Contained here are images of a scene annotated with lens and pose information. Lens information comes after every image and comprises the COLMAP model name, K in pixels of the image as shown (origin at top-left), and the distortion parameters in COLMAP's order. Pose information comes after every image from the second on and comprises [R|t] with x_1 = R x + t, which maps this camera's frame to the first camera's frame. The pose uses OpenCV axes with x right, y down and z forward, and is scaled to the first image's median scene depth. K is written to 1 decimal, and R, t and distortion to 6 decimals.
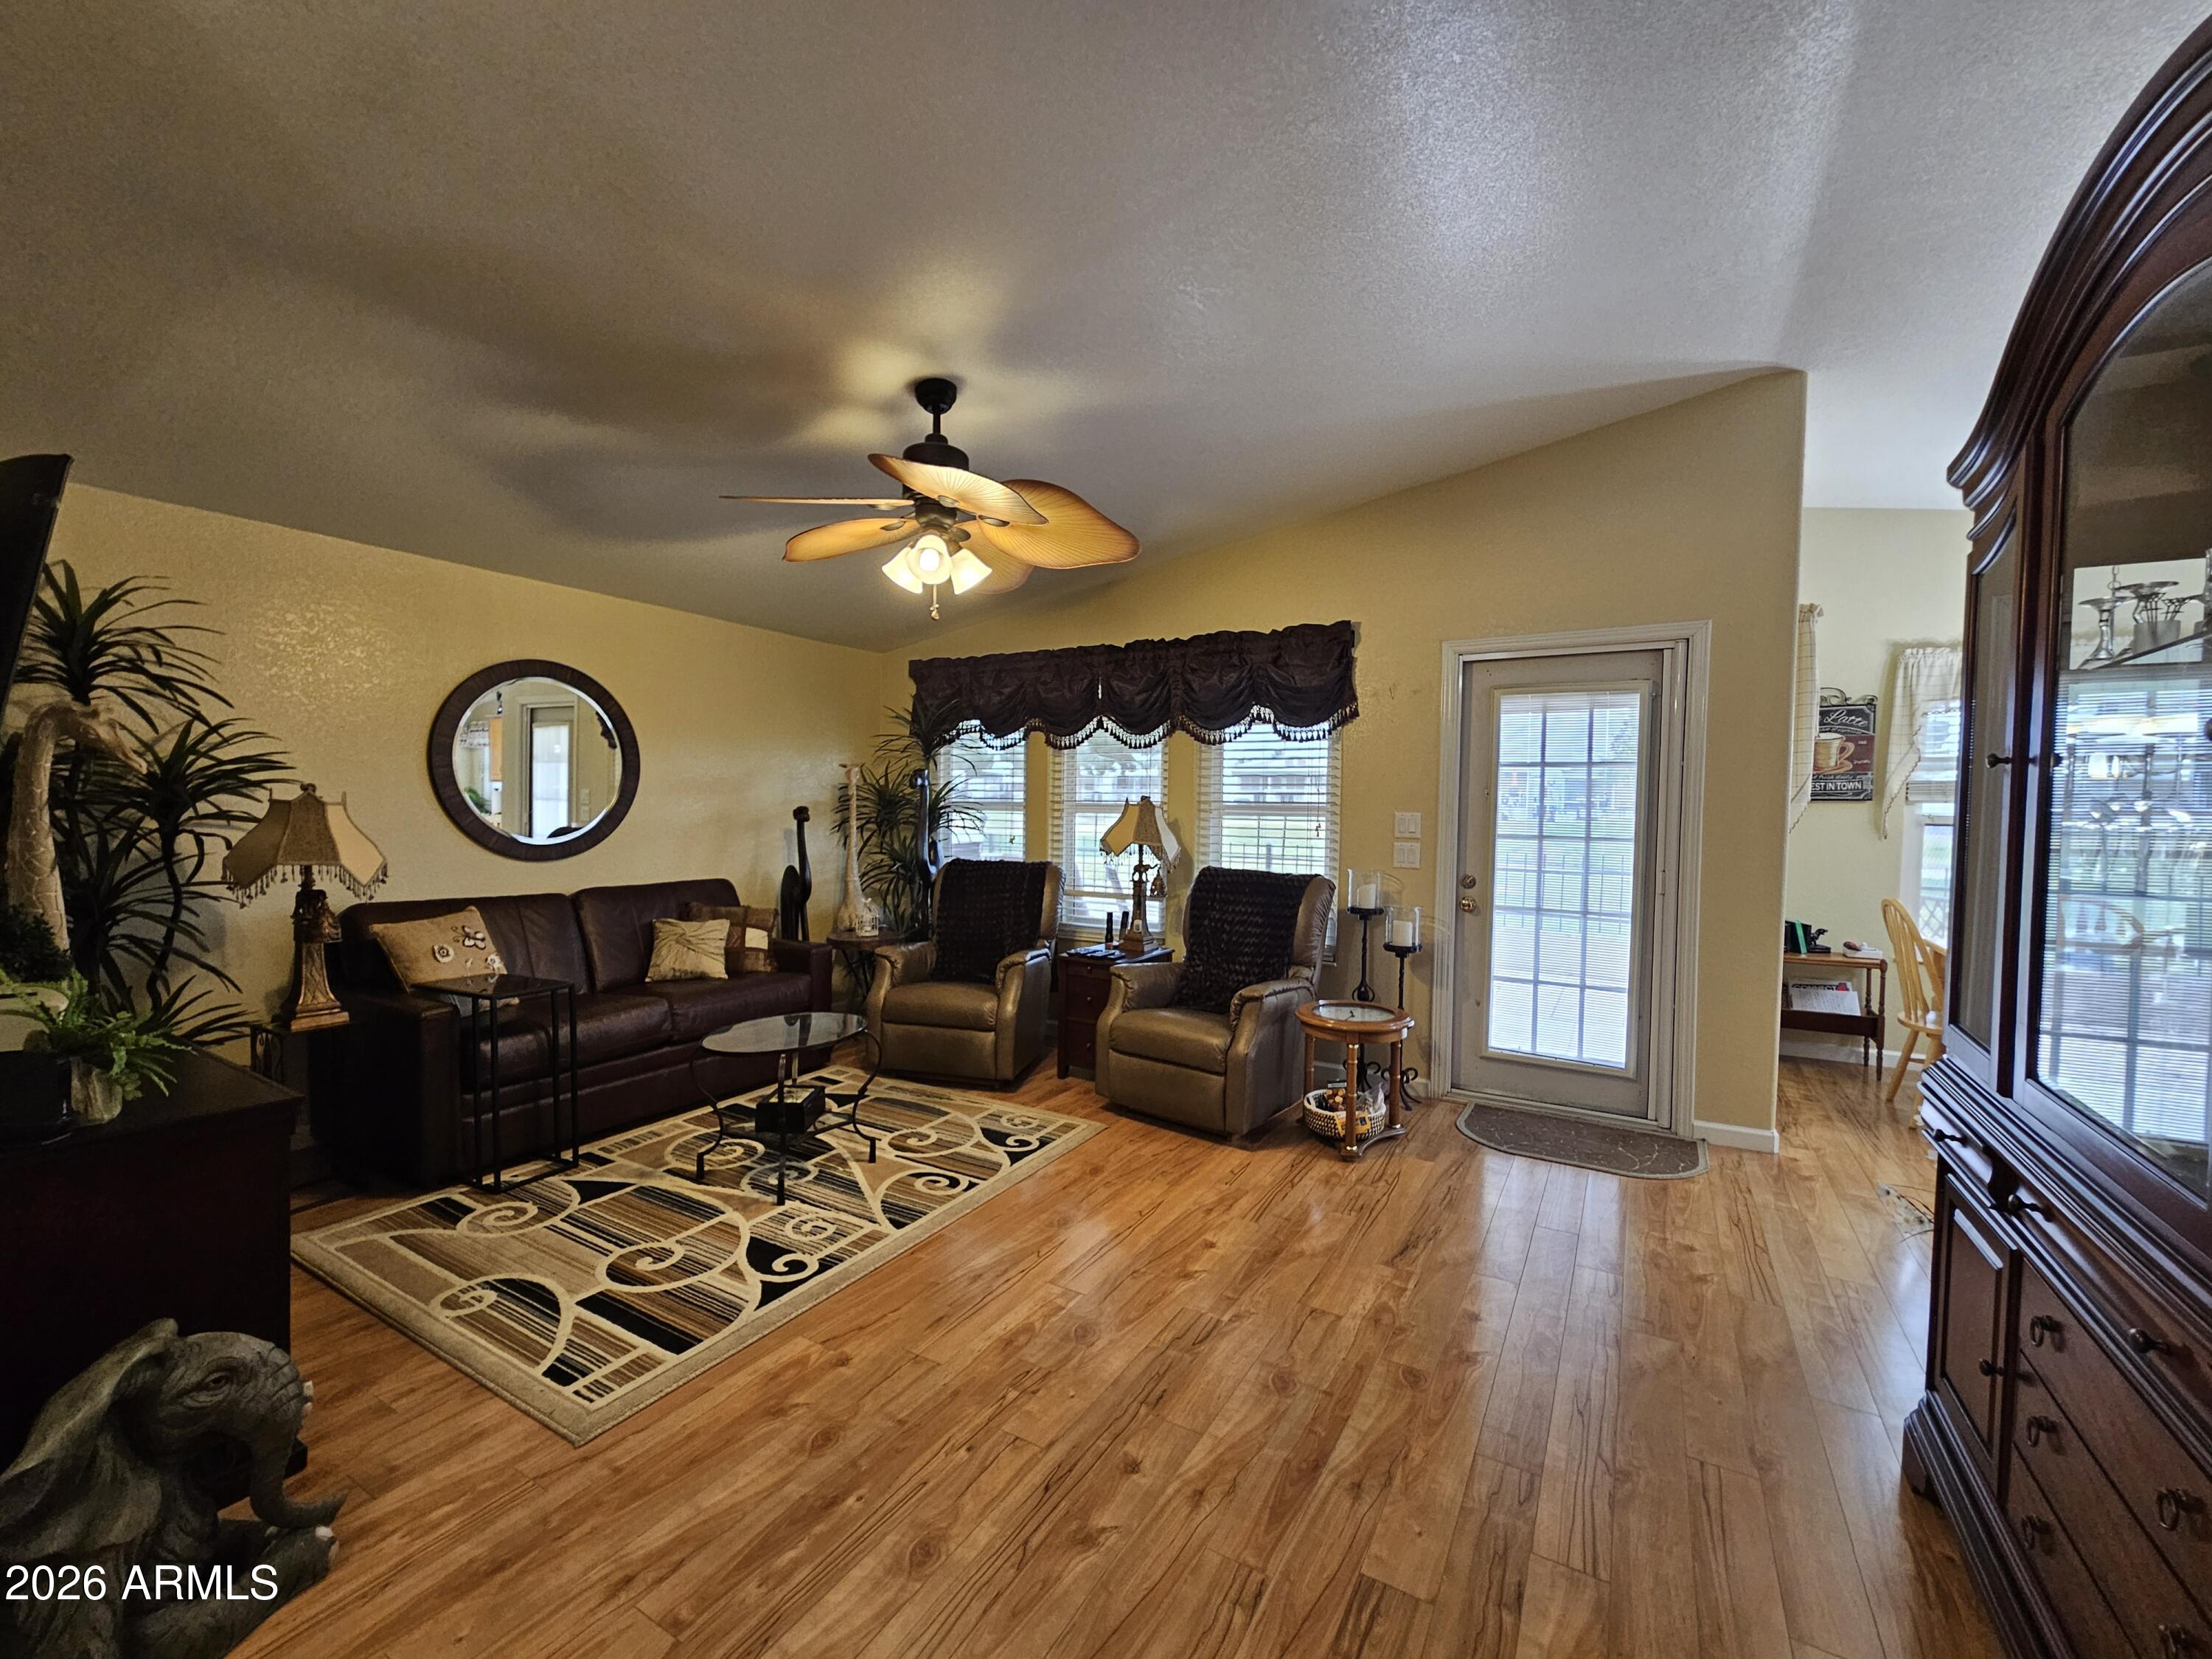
lens RADIAL K [[905.6, 0, 1113.4], [0, 905.6, 822.8], [0, 0, 1]] dist [0.000265, 0.002308]
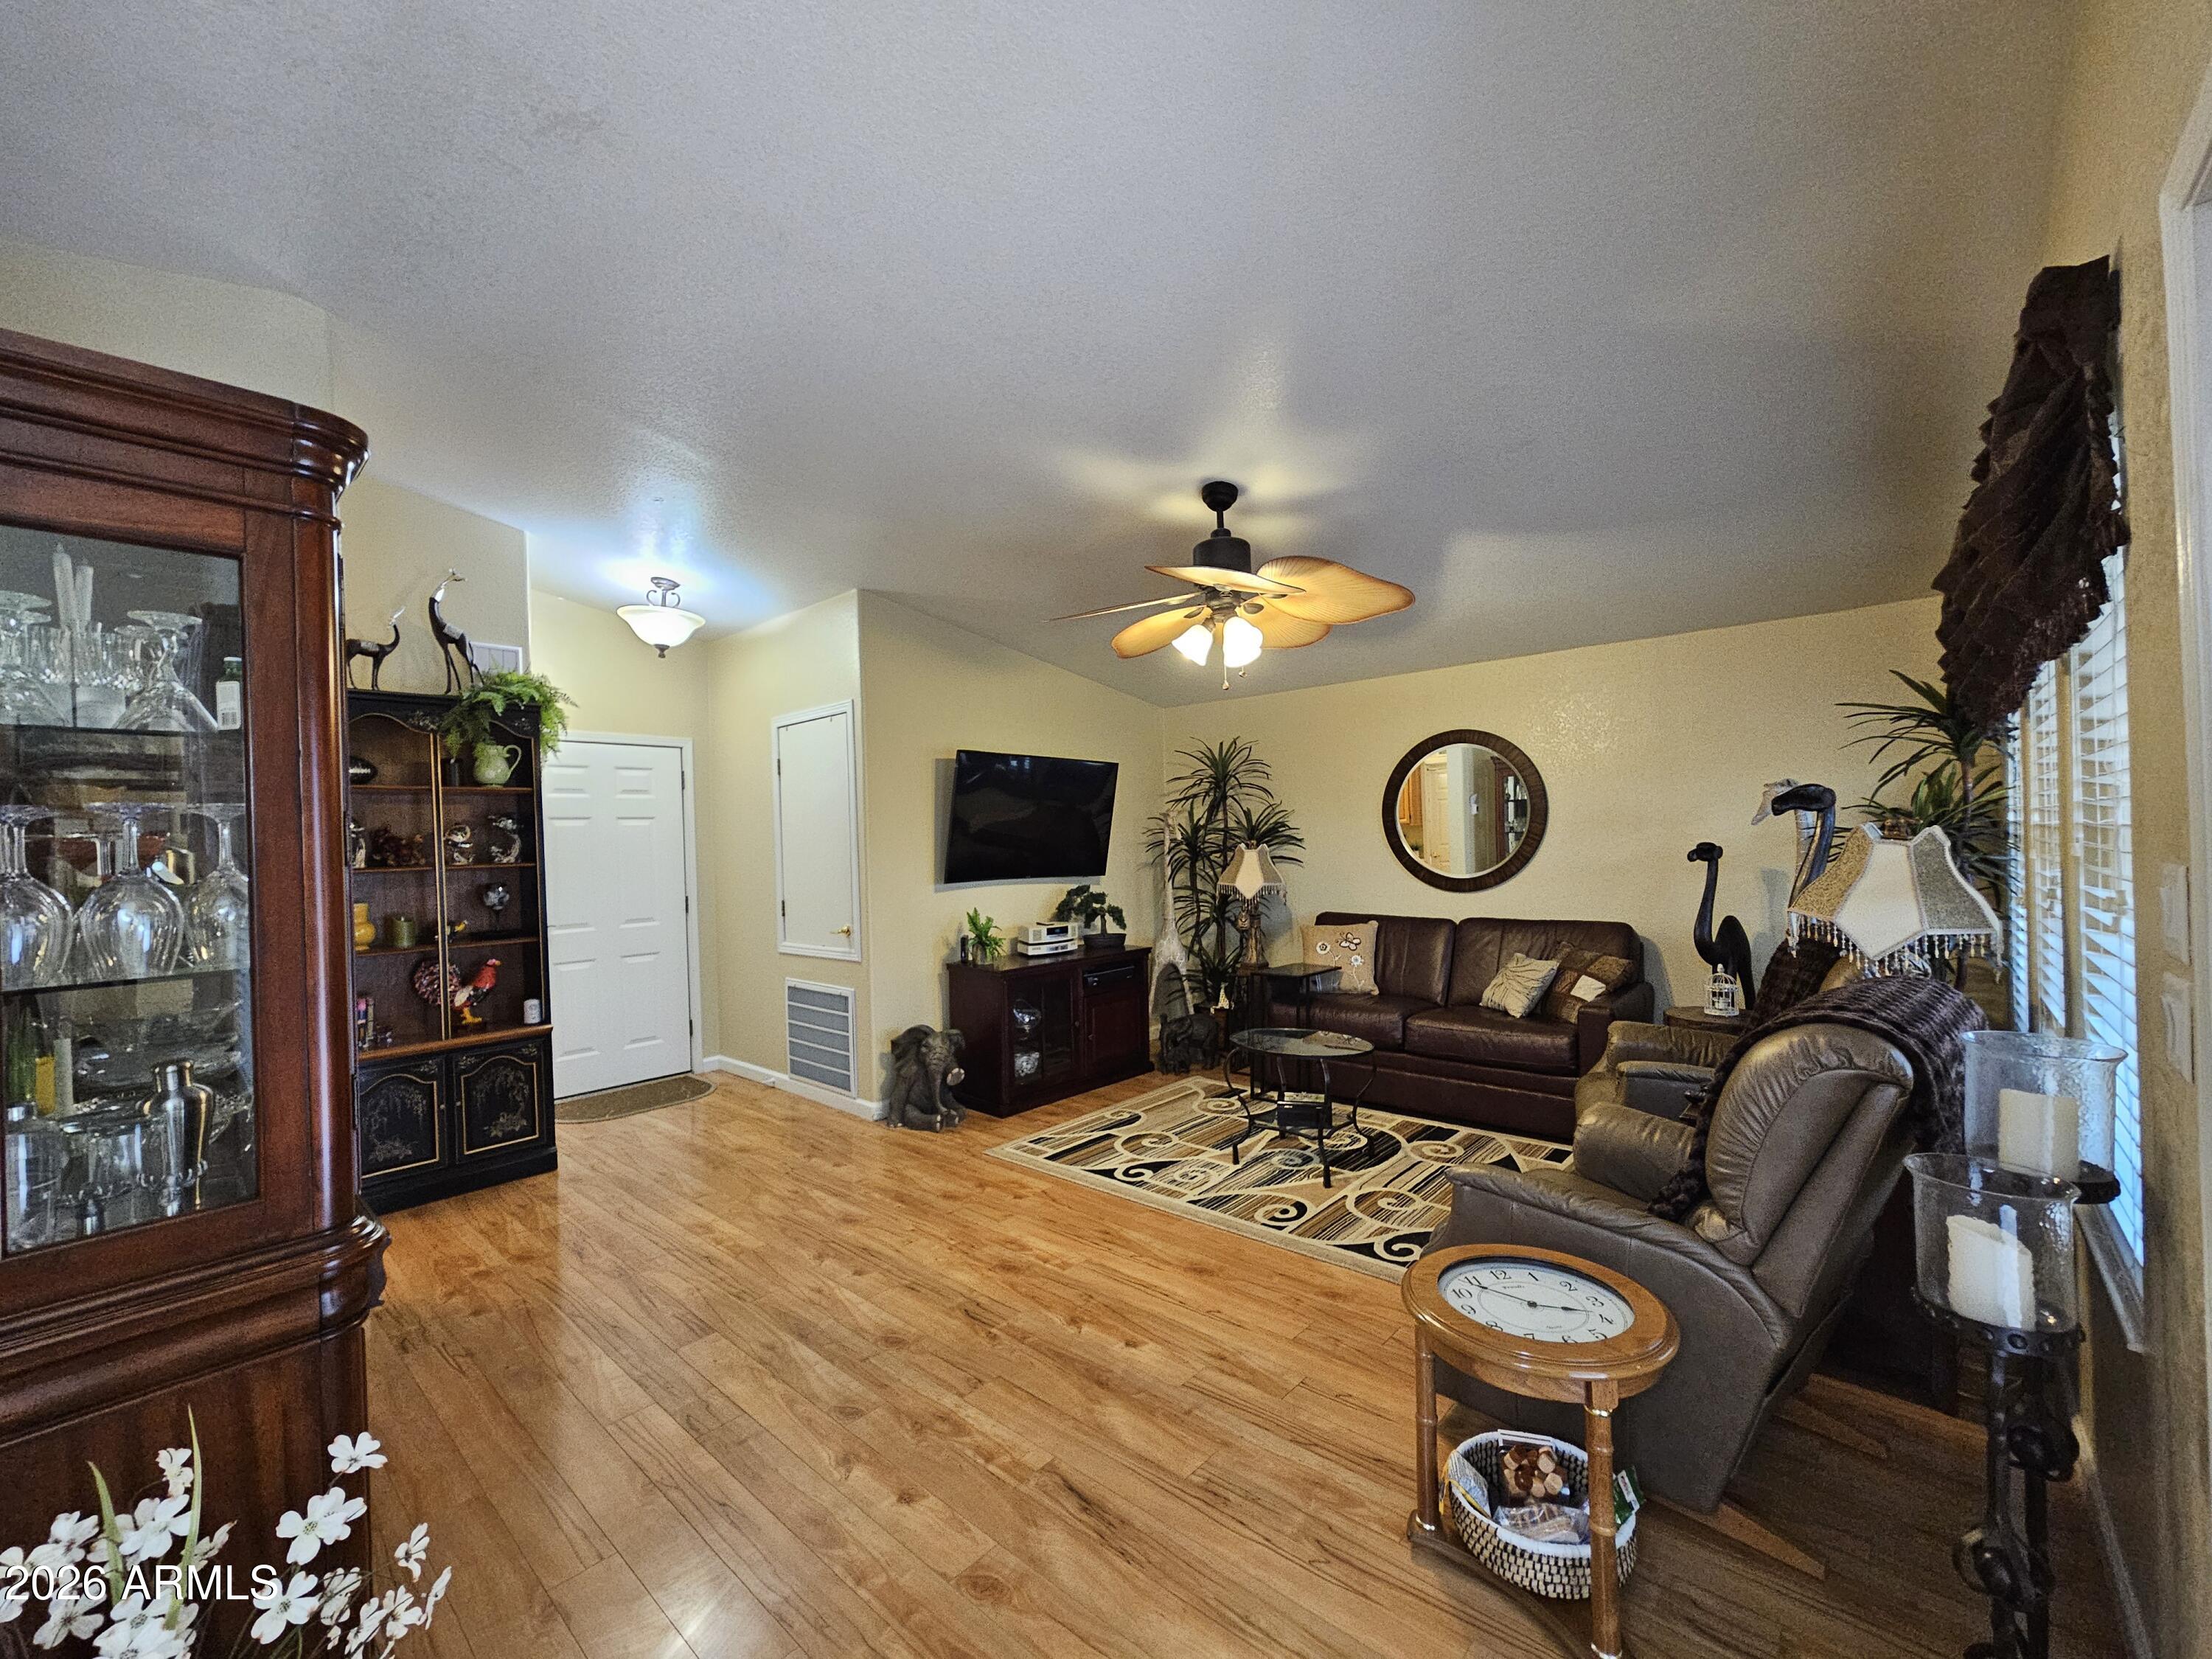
lens RADIAL K [[905.6, 0, 1110.6], [0, 905.6, 846.6], [0, 0, 1]] dist [0.000265, 0.002308]
pose [[-0.193781, -0.002584, -0.981041, 0.995573], [0.005753, 0.999976, -0.003770, -0.028403], [0.981028, -0.006374, -0.193762, 1.149425]]
